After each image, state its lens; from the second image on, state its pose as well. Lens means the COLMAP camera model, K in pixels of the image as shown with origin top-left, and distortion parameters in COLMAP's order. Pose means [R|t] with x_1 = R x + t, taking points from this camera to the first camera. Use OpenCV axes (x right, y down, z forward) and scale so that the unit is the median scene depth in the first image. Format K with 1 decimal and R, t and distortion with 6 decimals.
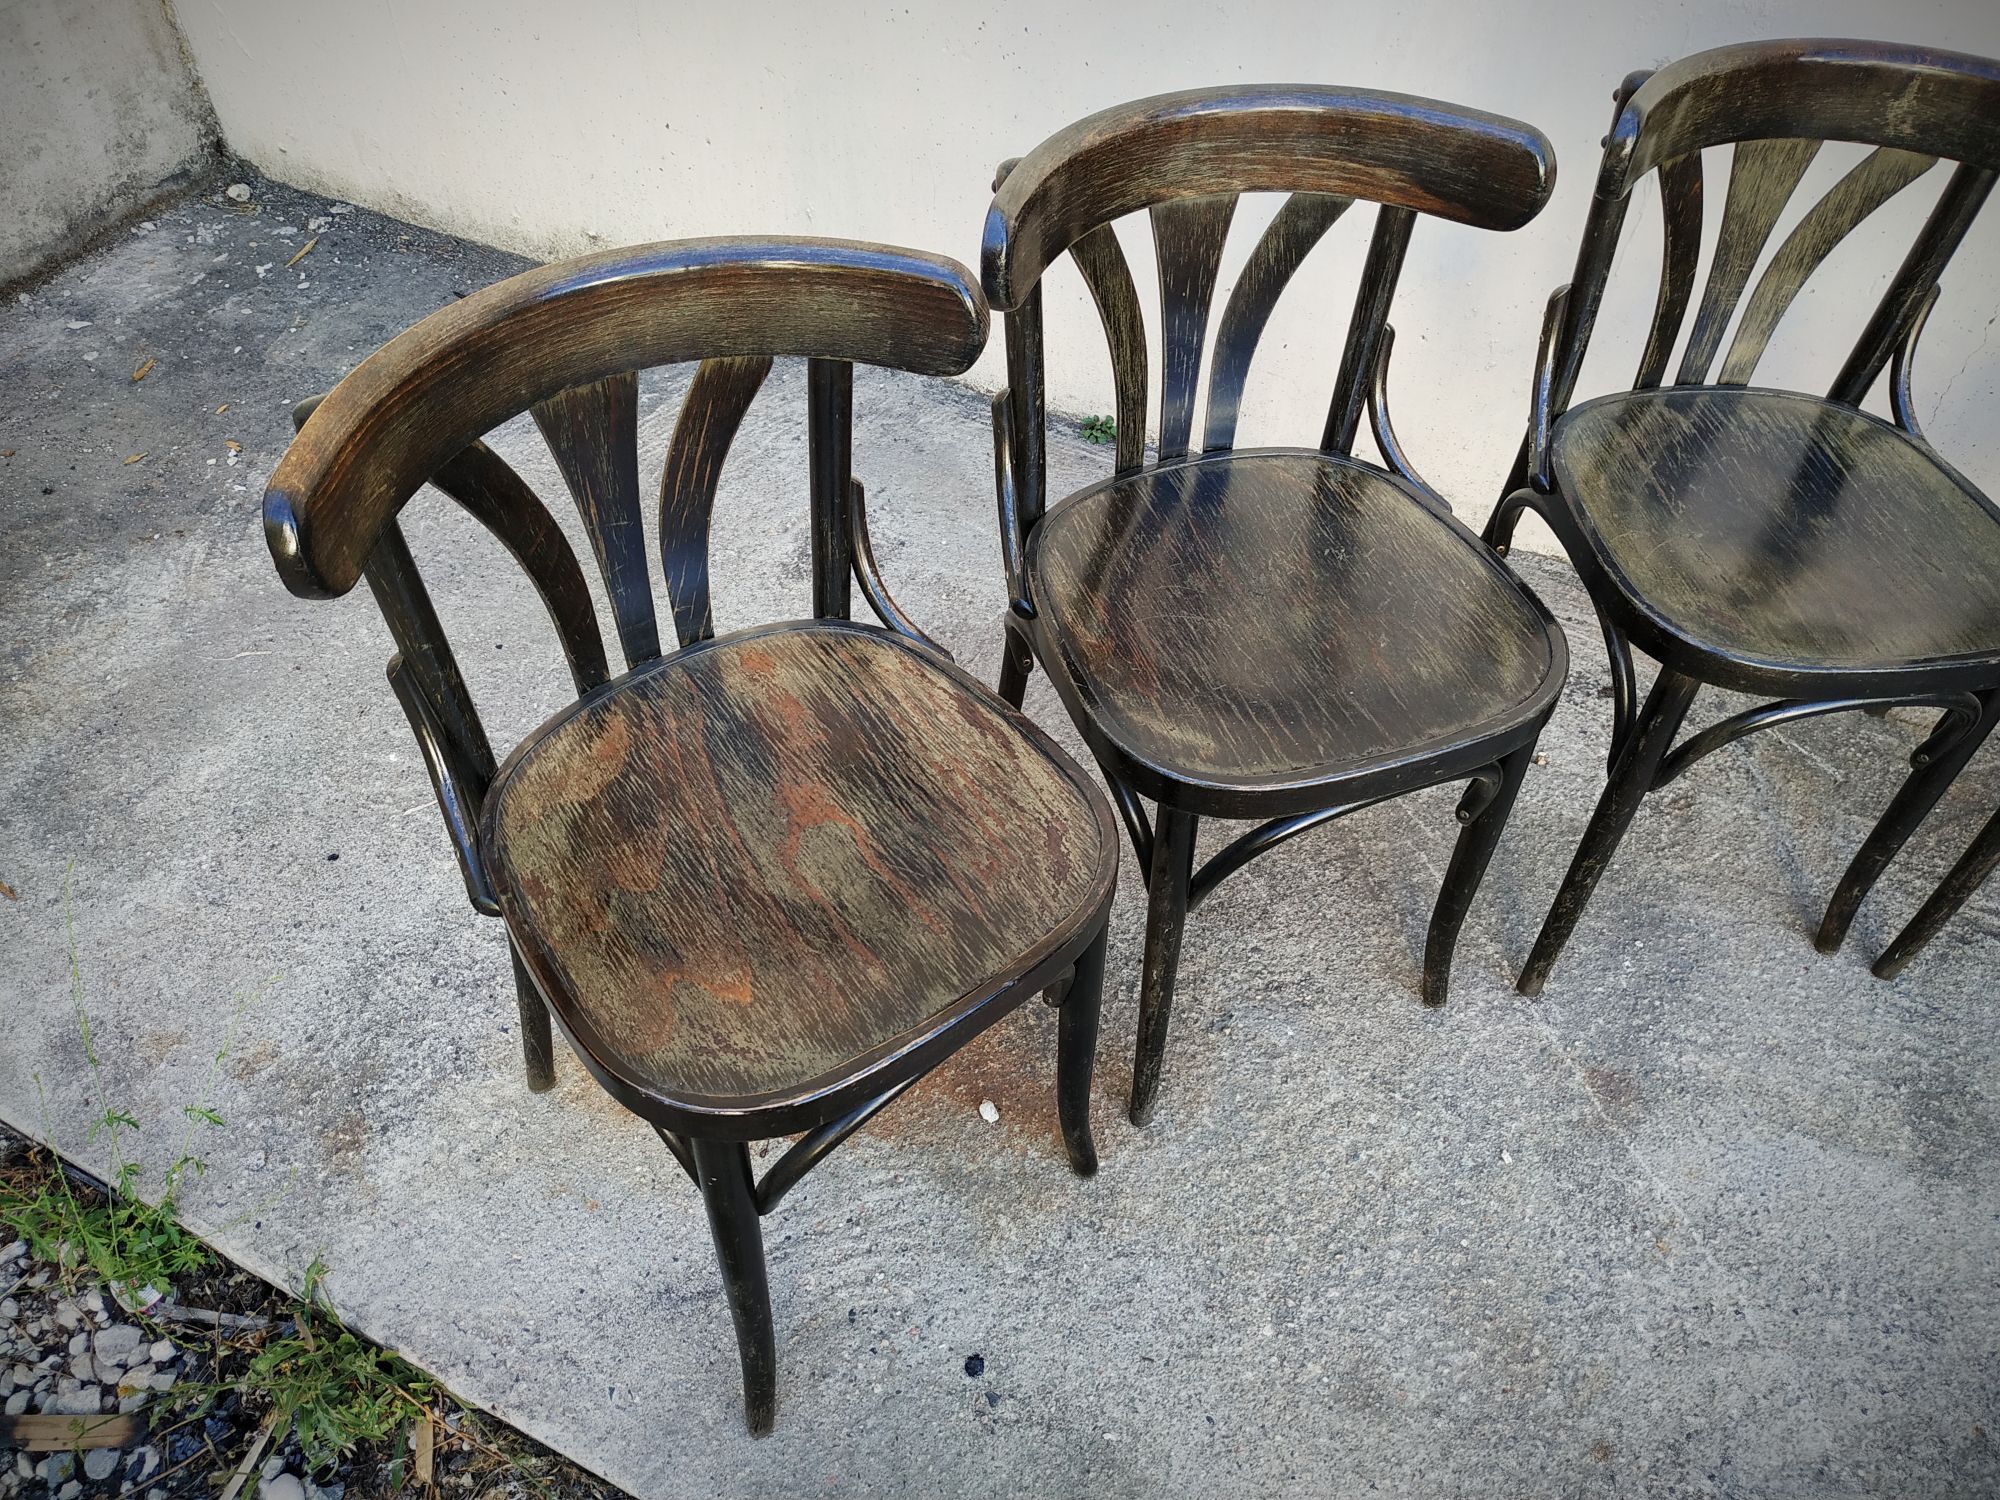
lens RADIAL K [[1467.2, 0, 996.7], [0, 1467.2, 754.4], [0, 0, 1]] dist [0.015115, -0.033921]
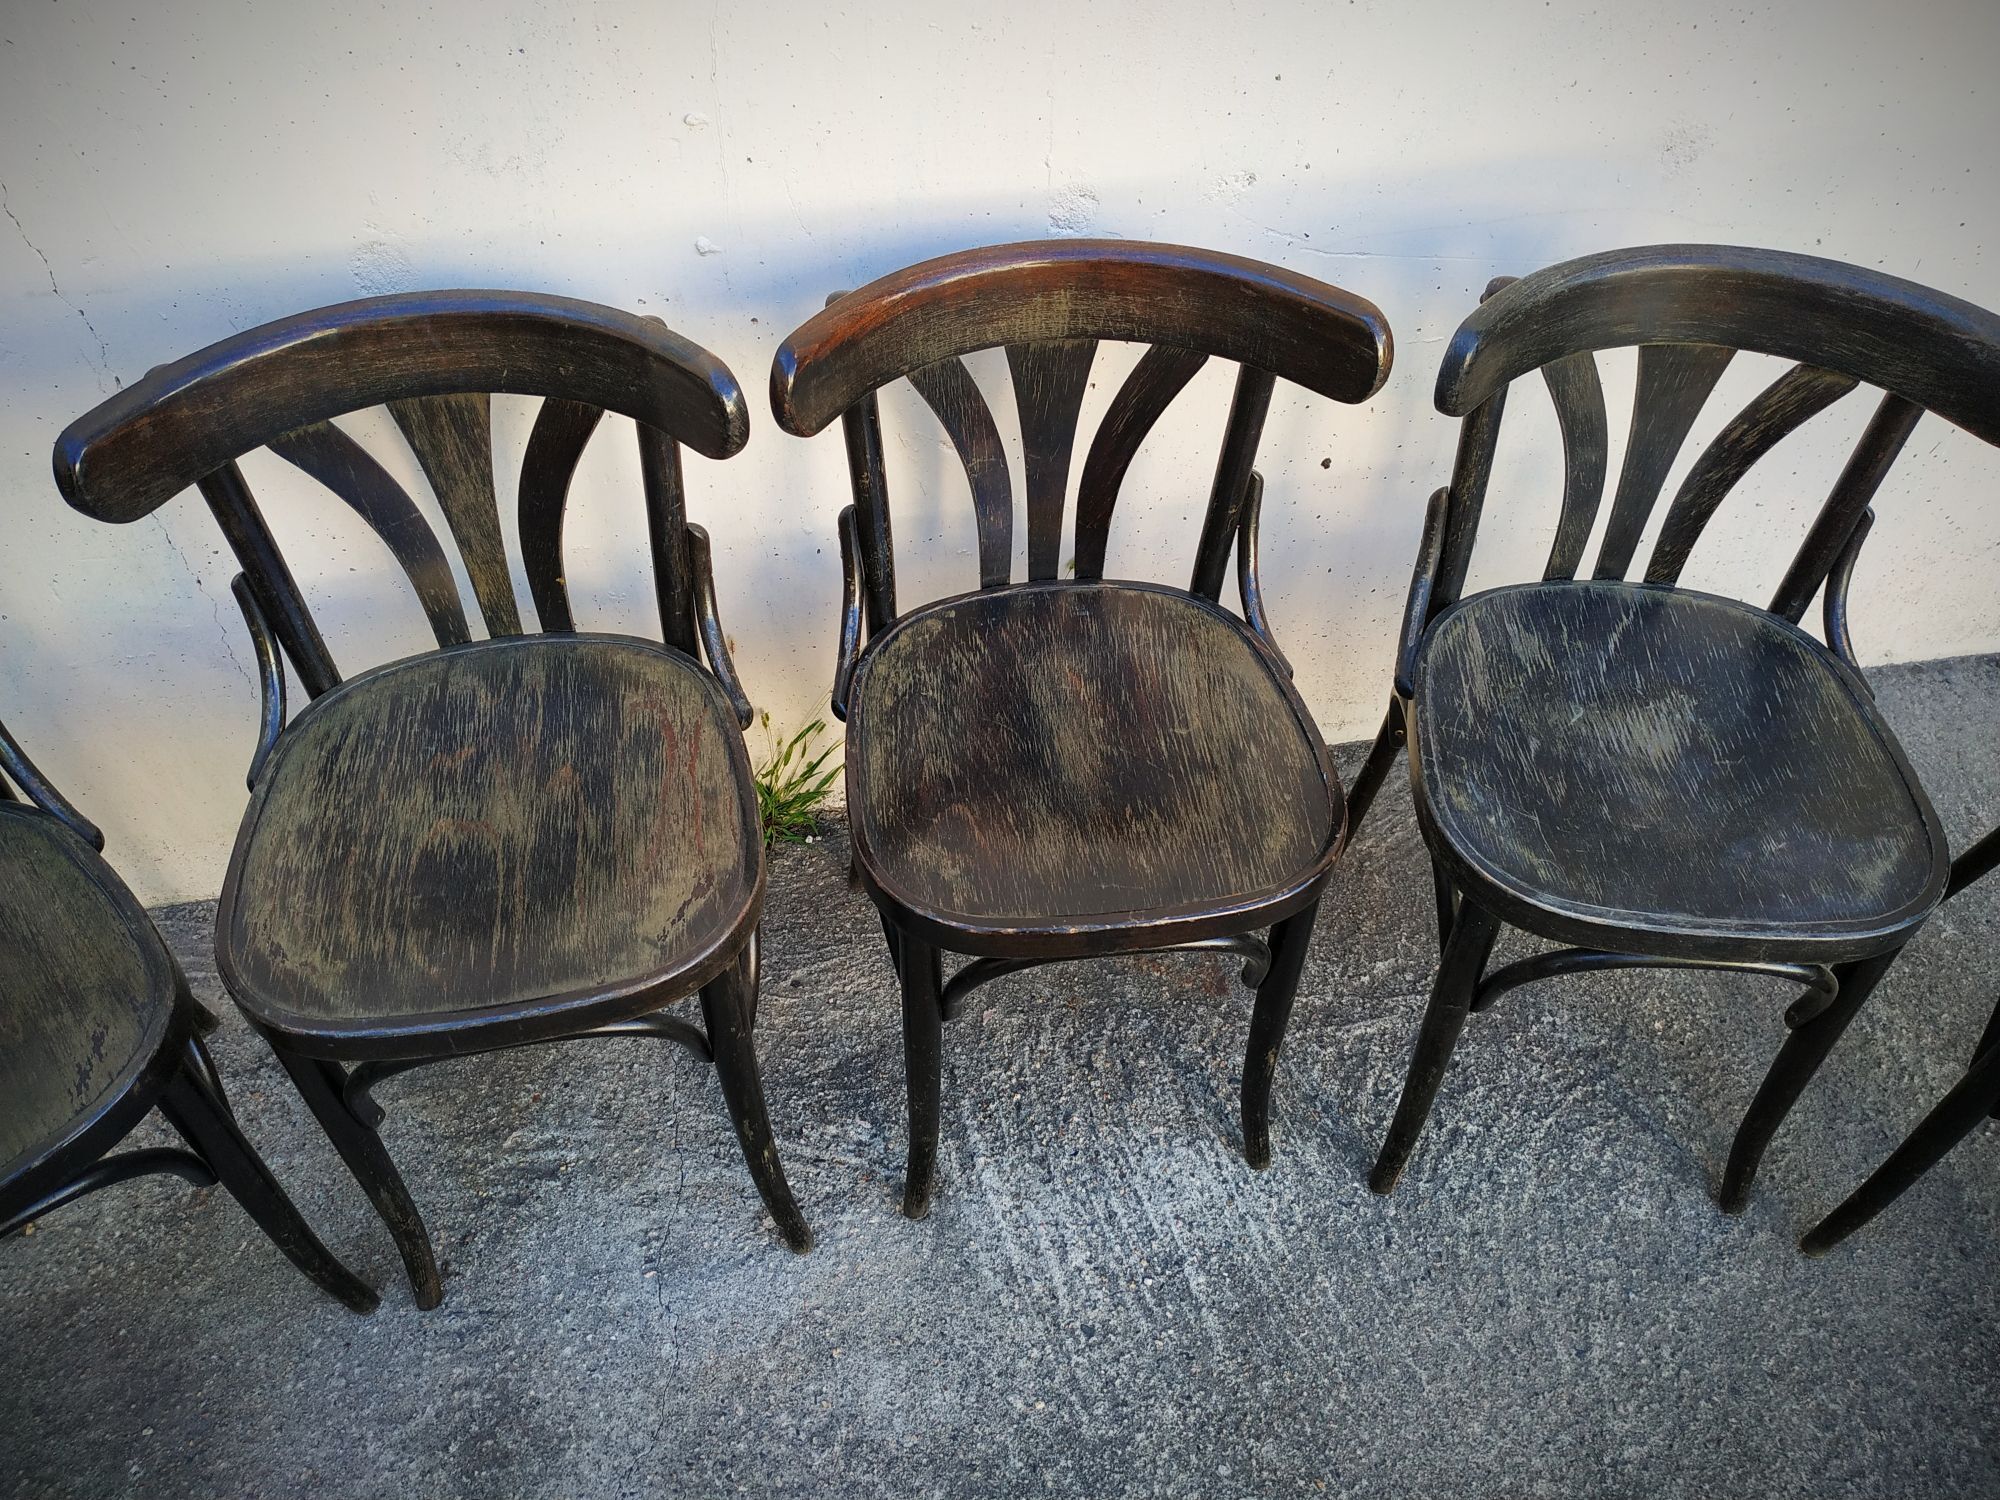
lens RADIAL K [[1467.2, 0, 989.7], [0, 1467.2, 756.8], [0, 0, 1]] dist [0.015115, -0.033921]
pose [[0.808938, -0.454510, 0.372881, 0.740560], [0.448229, 0.887240, 0.109072, -0.094094], [-0.380409, 0.078903, 0.921446, 0.024349]]
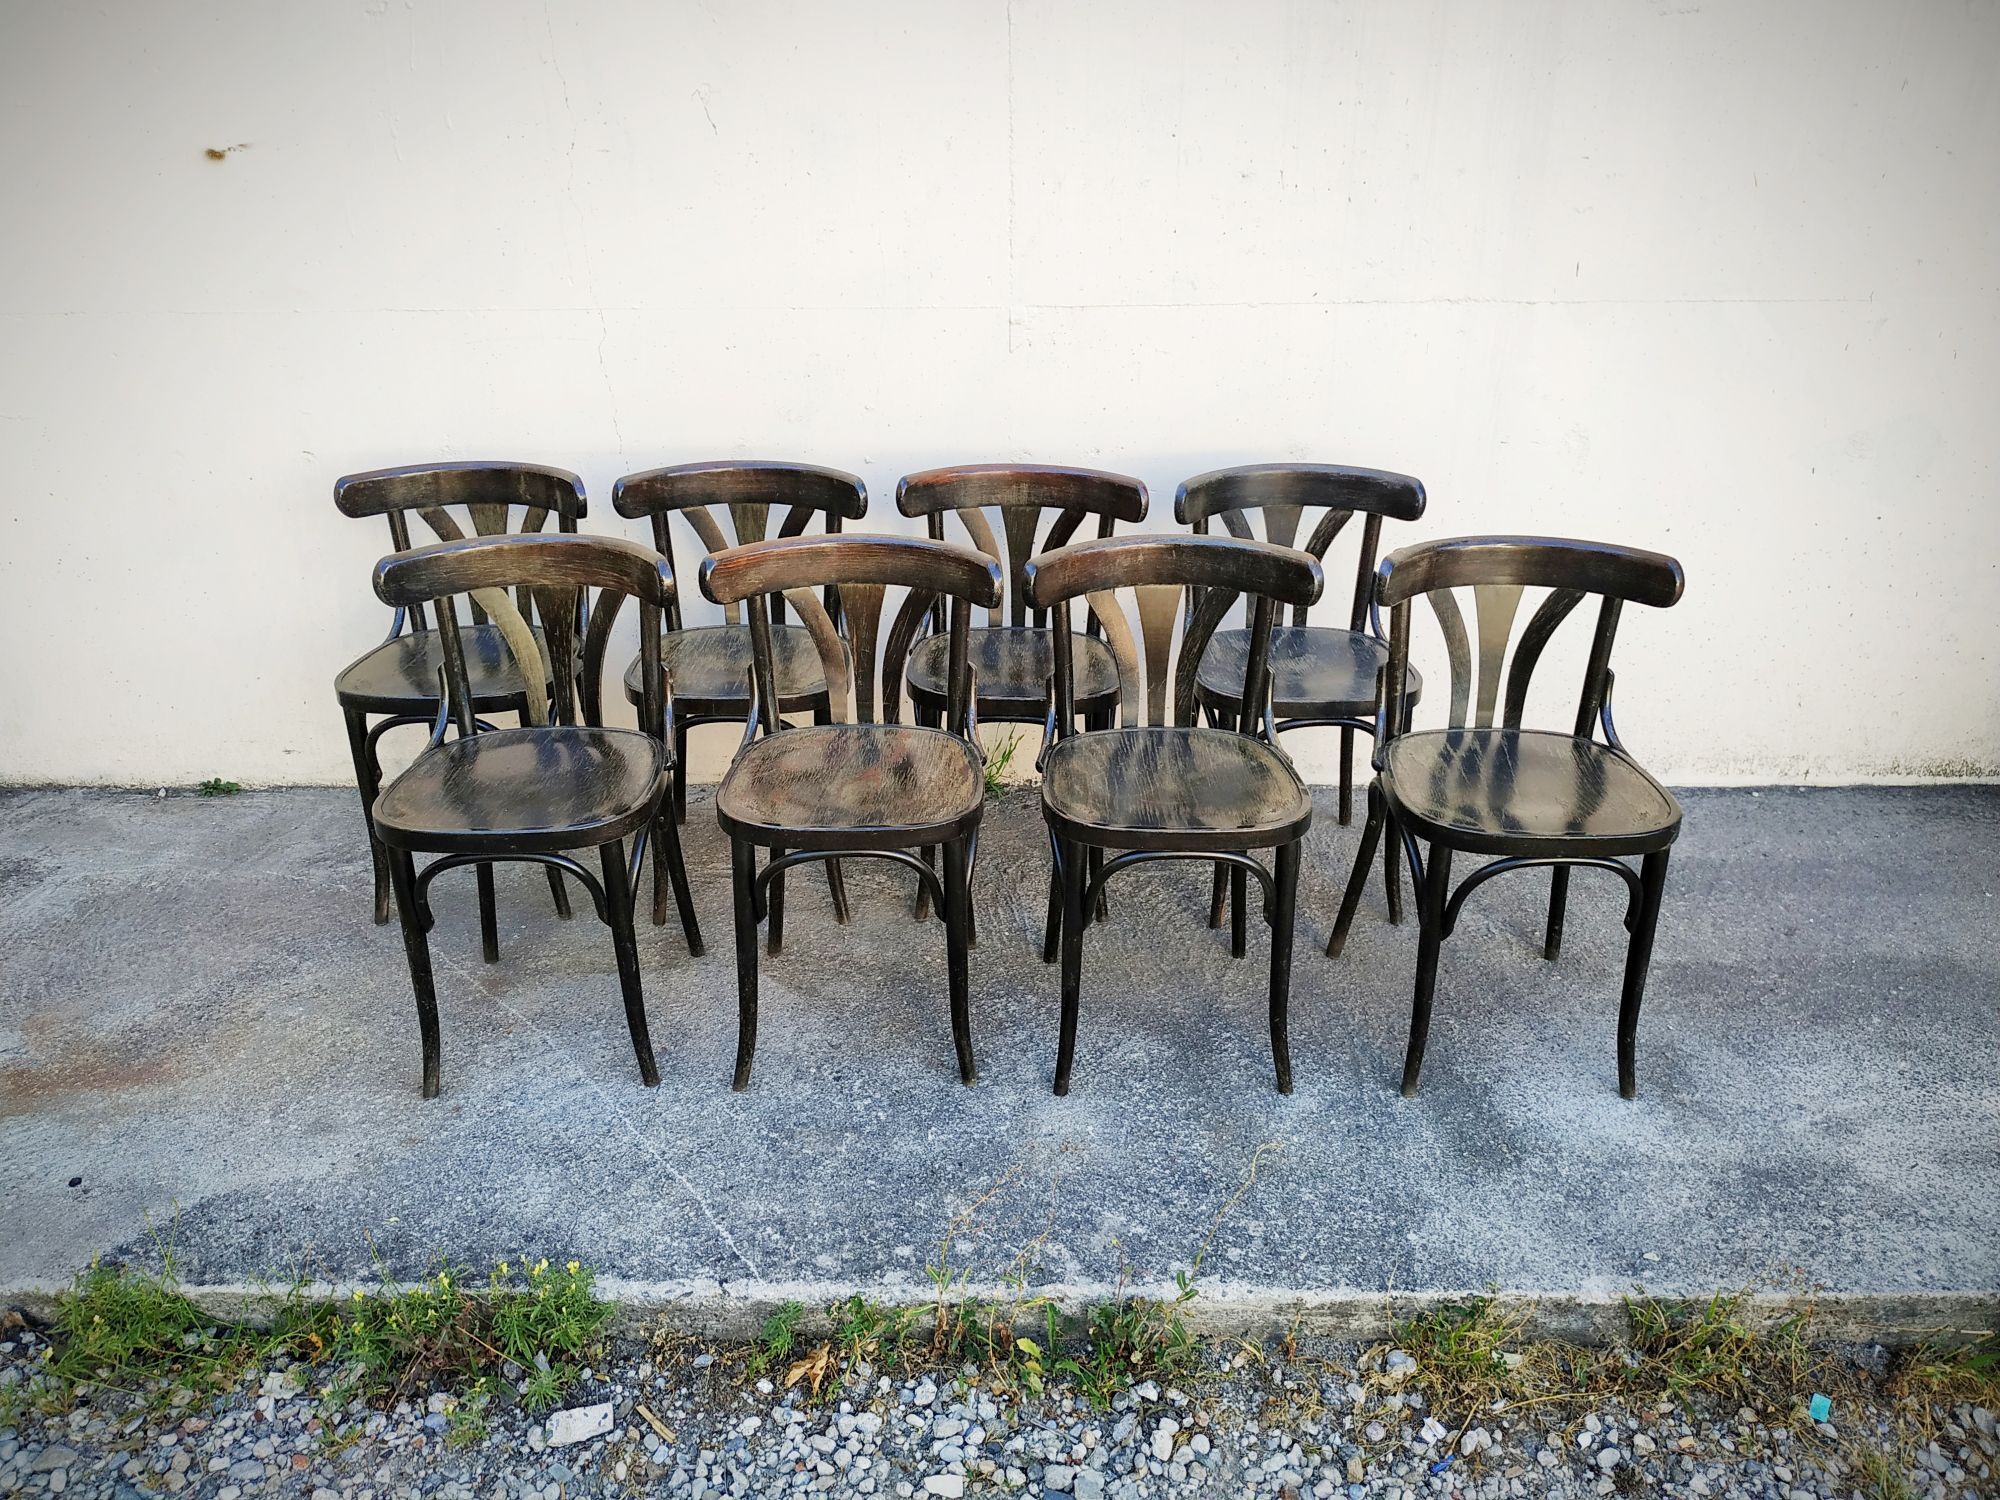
lens RADIAL K [[1467.2, 0, 991.6], [0, 1467.2, 734.7], [0, 0, 1]] dist [0.015115, -0.033921]
pose [[0.900647, -0.203670, 0.383866, 0.338646], [0.338276, 0.883096, -0.325133, 0.746702], [-0.272770, 0.422683, 0.864254, -0.838815]]
